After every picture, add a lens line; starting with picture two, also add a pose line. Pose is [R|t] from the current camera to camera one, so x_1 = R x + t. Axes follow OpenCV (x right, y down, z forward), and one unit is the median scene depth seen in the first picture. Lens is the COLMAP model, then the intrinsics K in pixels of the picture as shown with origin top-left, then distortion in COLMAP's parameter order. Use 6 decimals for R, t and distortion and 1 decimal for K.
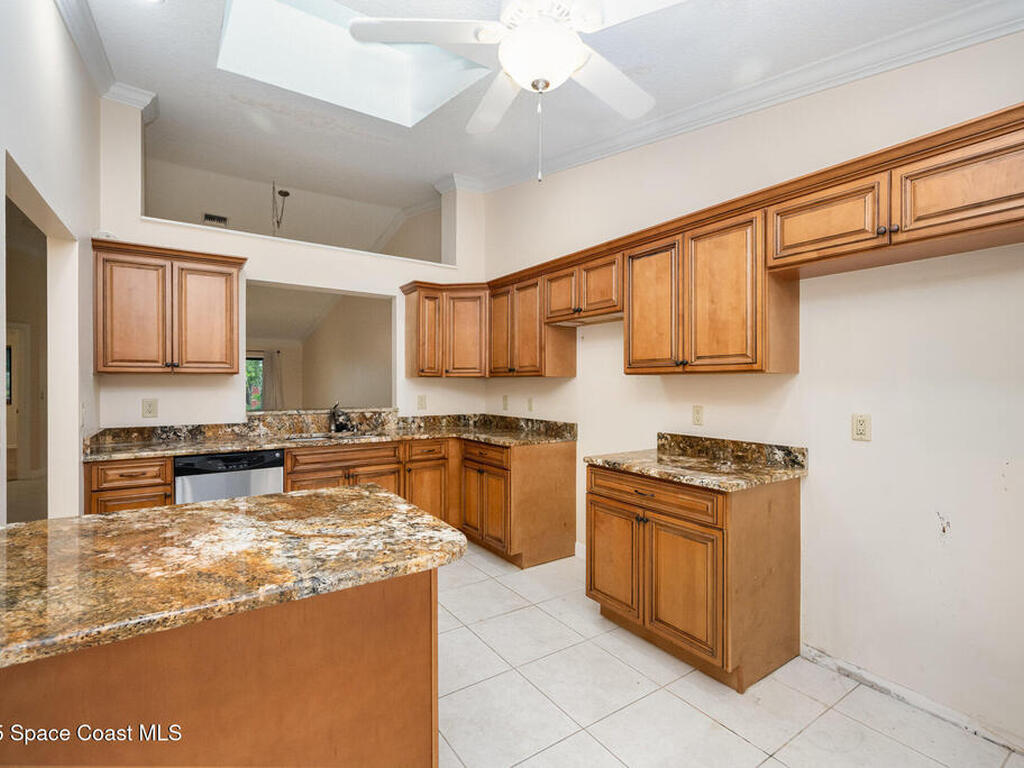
lens RADIAL K [[480.5, 0, 509.9], [0, 480.5, 386.0], [0, 0, 1]] dist [0.000477, -0.000150]
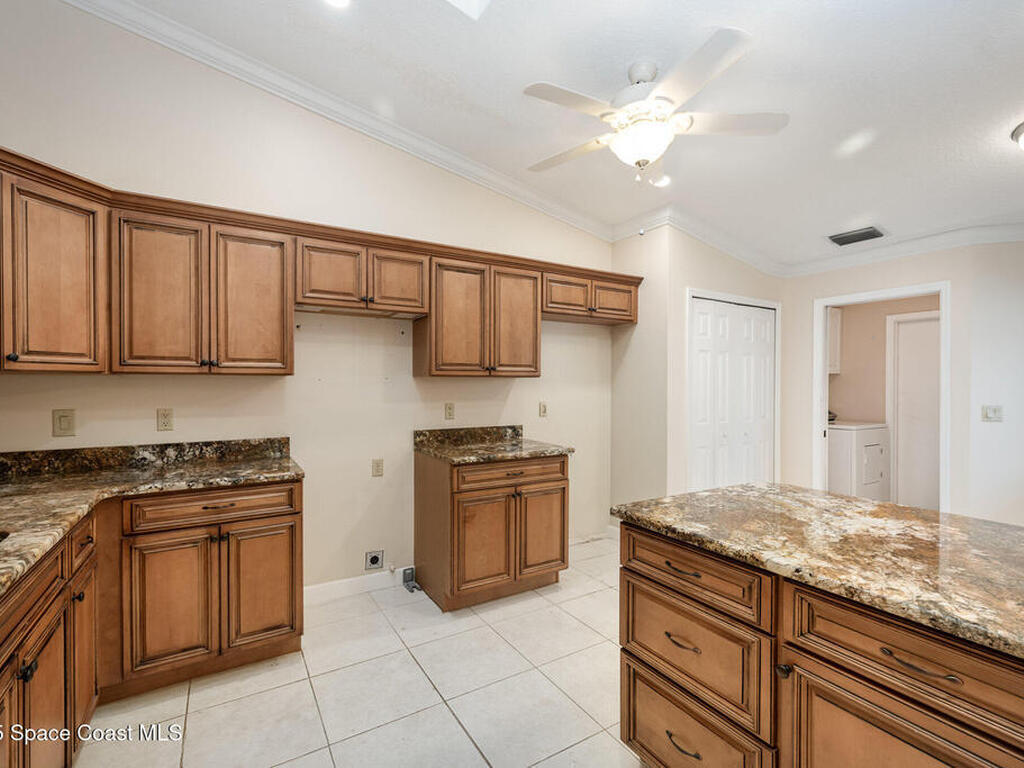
lens RADIAL K [[469.4, 0, 505.9], [0, 469.4, 387.4], [0, 0, 1]] dist [0.000094, 0.000475]
pose [[0.049640, -0.011832, 0.998697, -0.675444], [0.004979, 0.999920, 0.011599, -0.009644], [-0.998755, 0.004396, 0.049695, 0.700088]]
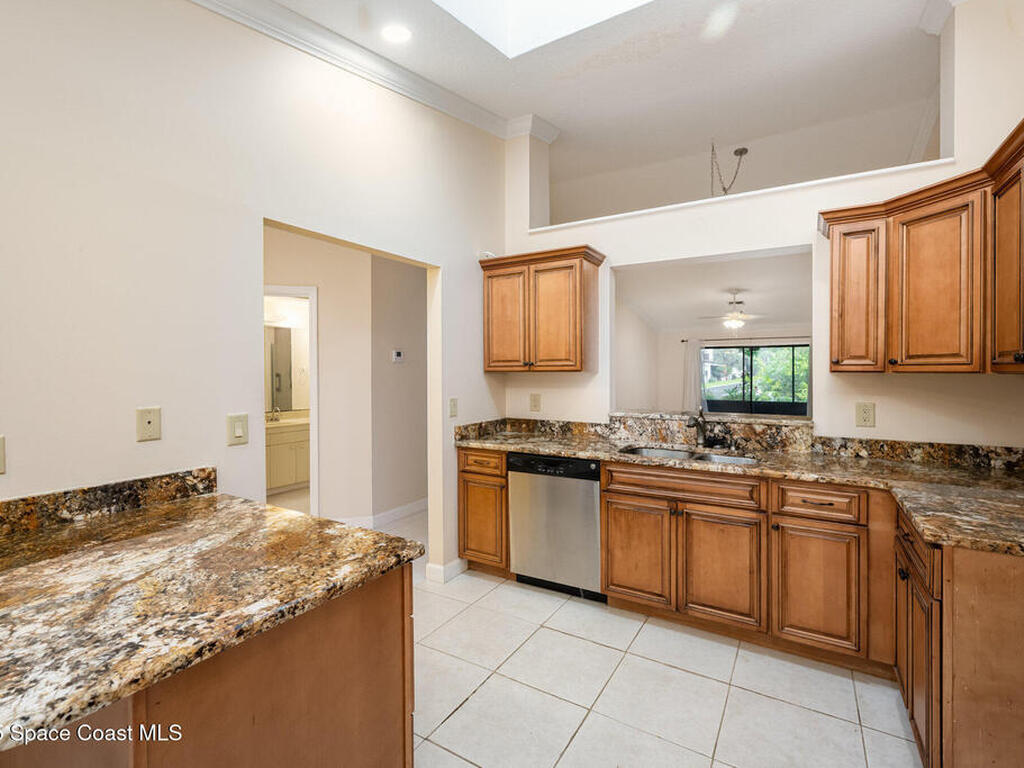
lens RADIAL K [[481.4, 0, 513.3], [0, 481.4, 371.6], [0, 0, 1]] dist [0.001503, -0.000083]
pose [[0.417516, 0.000442, -0.908669, 0.236460], [-0.001757, 0.999998, -0.000321, -0.024997], [0.908668, 0.001730, 0.417517, 0.510635]]
